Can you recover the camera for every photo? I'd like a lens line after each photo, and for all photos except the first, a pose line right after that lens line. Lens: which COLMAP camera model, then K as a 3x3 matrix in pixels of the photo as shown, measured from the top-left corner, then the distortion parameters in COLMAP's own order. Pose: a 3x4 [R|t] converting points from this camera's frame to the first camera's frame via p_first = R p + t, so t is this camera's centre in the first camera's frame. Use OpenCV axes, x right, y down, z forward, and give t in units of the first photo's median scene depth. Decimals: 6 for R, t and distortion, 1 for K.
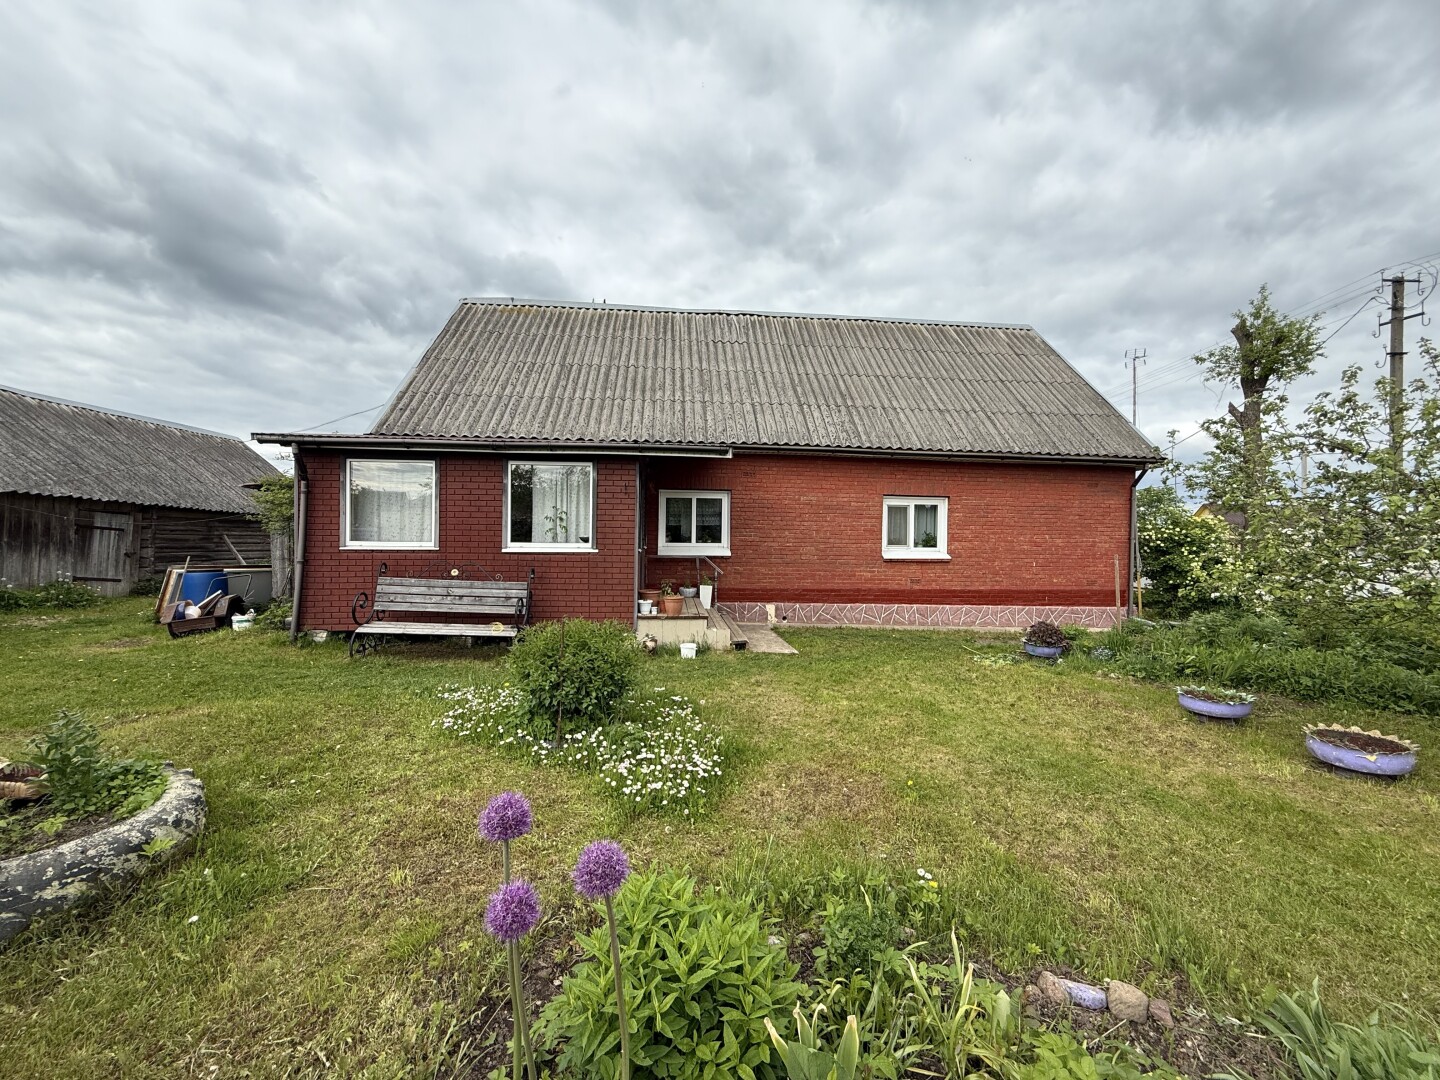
lens RADIAL K [[574.7, 0, 720.0], [0, 574.7, 540.0], [0, 0, 1]] dist [-0.001058, 0.000466]
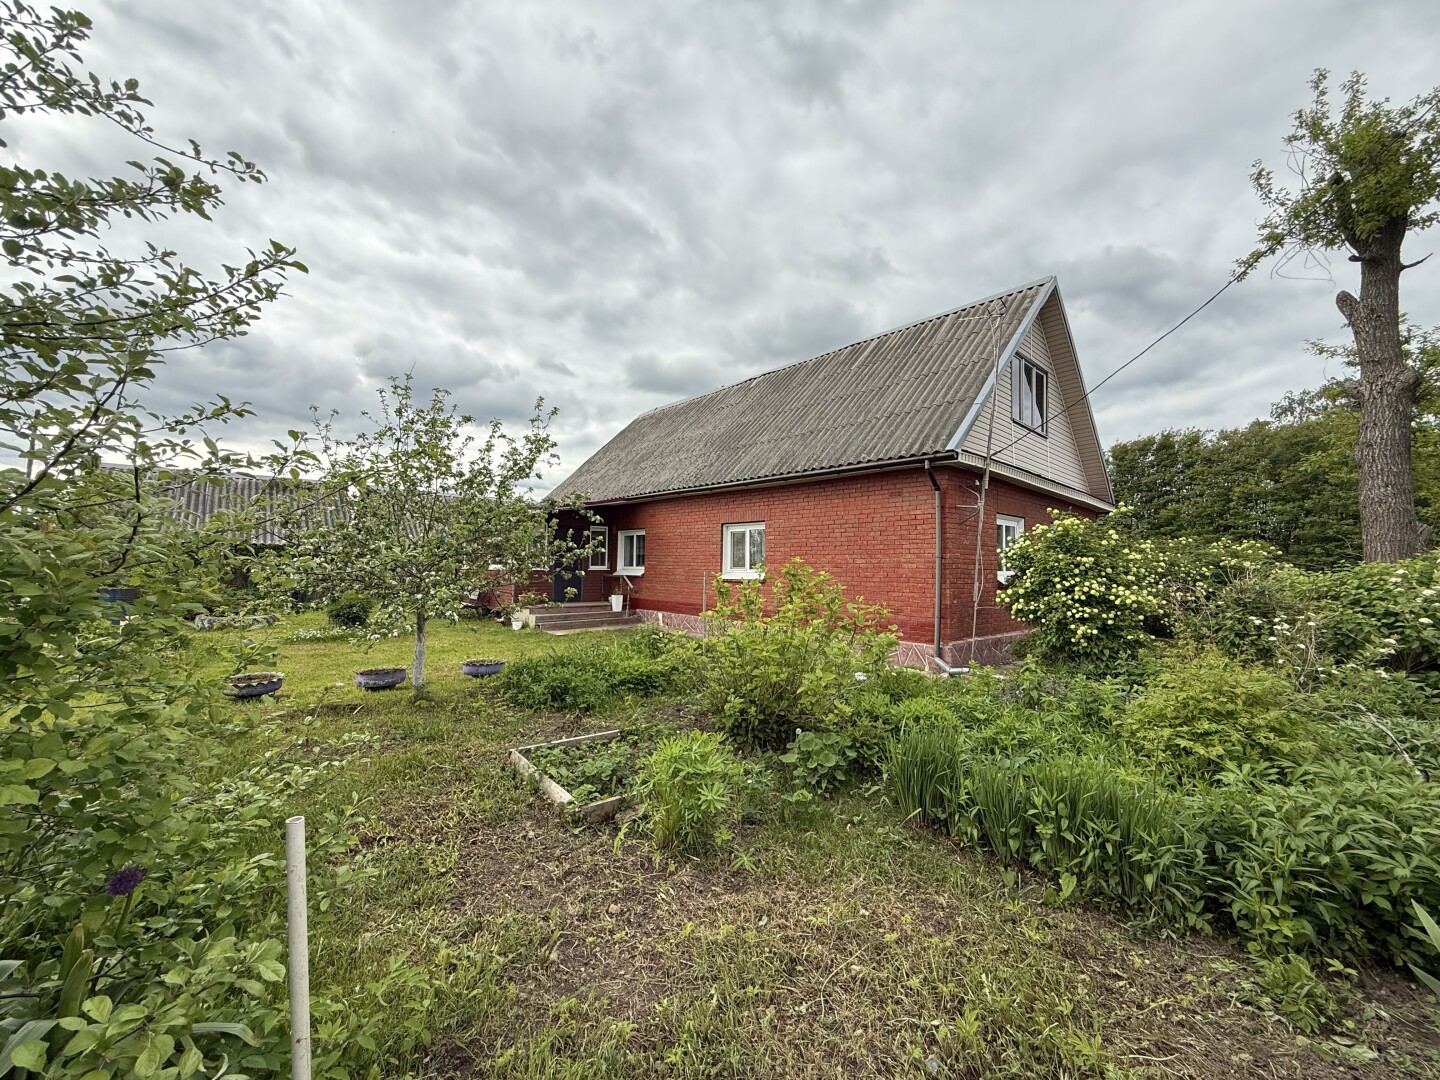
lens RADIAL K [[574.7, 0, 720.0], [0, 574.7, 540.0], [0, 0, 1]] dist [-0.001058, 0.000466]
pose [[0.590732, -0.045057, -0.805609, 1.212194], [-0.001839, 0.998362, -0.057186, 0.020716], [0.806866, 0.035263, 0.589681, 0.317310]]
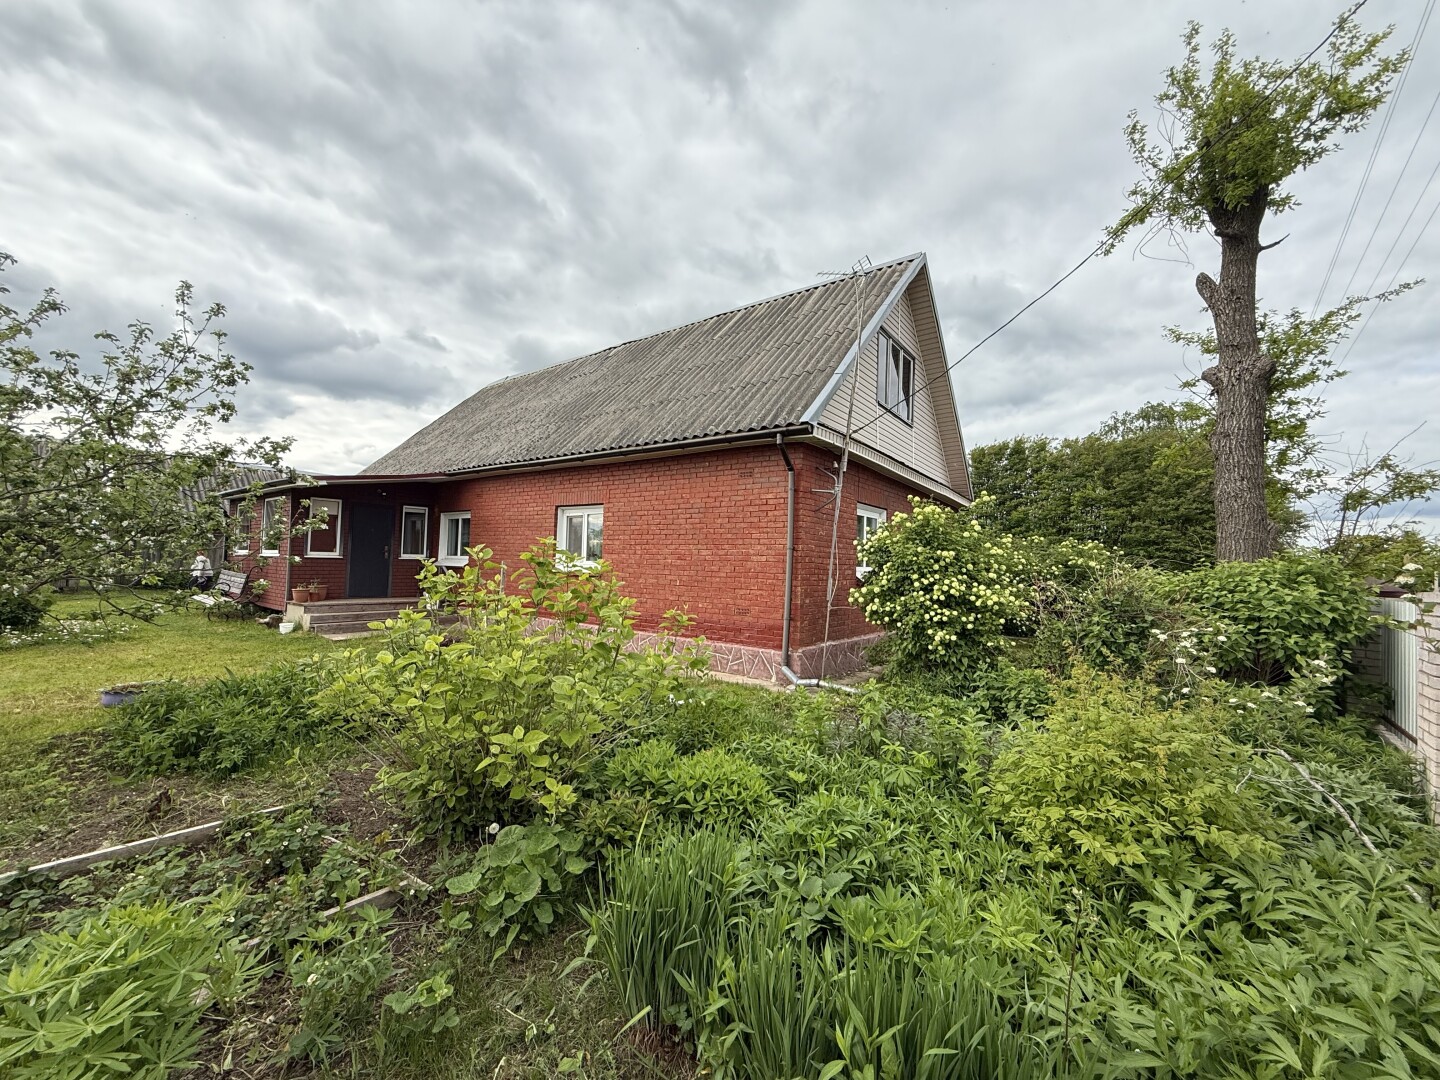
lens RADIAL K [[574.7, 0, 720.0], [0, 574.7, 540.0], [0, 0, 1]] dist [-0.001058, 0.000466]
pose [[0.734808, -0.021843, -0.677924, 1.148807], [-0.016665, 0.998598, -0.050239, 0.023494], [0.678071, 0.048214, 0.733414, 0.477286]]
